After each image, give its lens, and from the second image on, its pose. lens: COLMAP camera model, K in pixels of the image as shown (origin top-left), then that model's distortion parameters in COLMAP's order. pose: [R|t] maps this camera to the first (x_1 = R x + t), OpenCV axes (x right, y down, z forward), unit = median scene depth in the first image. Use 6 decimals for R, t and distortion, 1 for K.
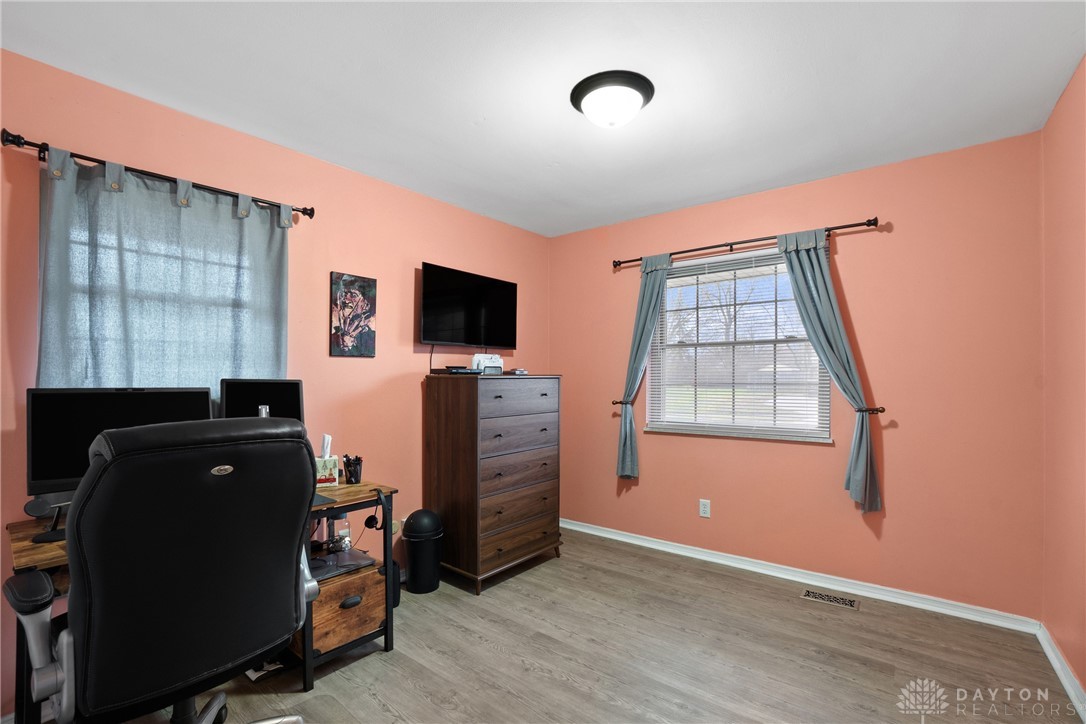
lens RADIAL K [[477.2, 0, 531.7], [0, 477.2, 369.4], [0, 0, 1]] dist [-0.068839, 0.022228]
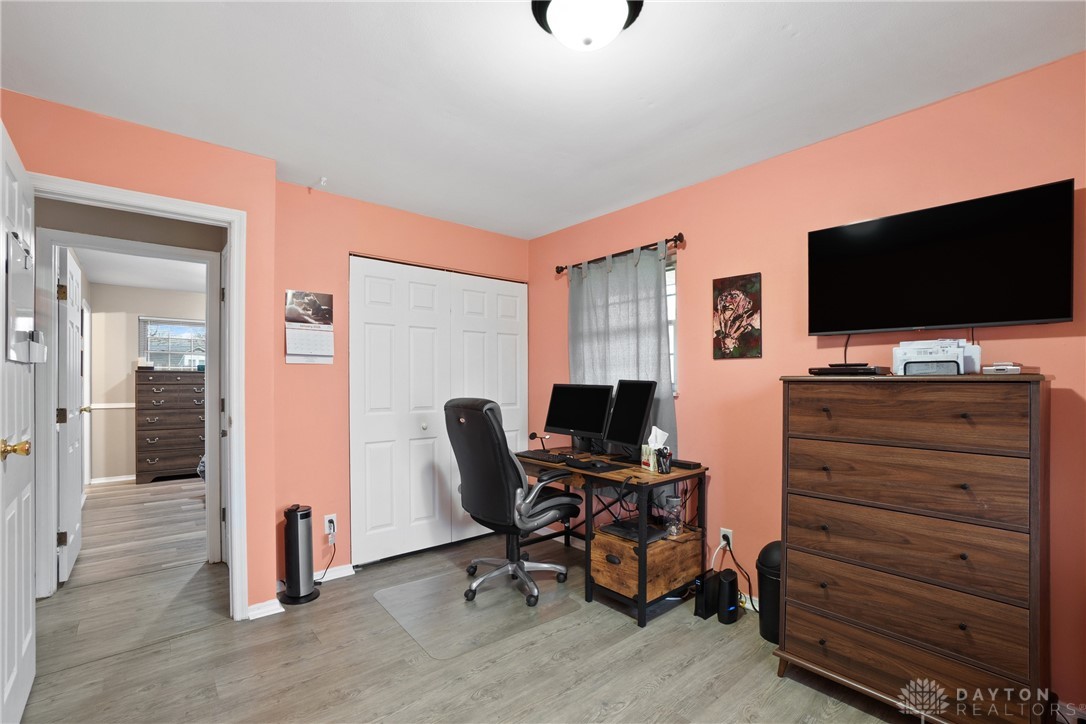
lens RADIAL K [[477.2, 0, 531.7], [0, 477.2, 369.4], [0, 0, 1]] dist [-0.068839, 0.022228]
pose [[-0.179972, -0.017402, -0.983518, 0.674844], [0.015077, 0.999677, -0.020447, 0.009979], [0.983556, -0.018508, -0.179652, 0.763980]]
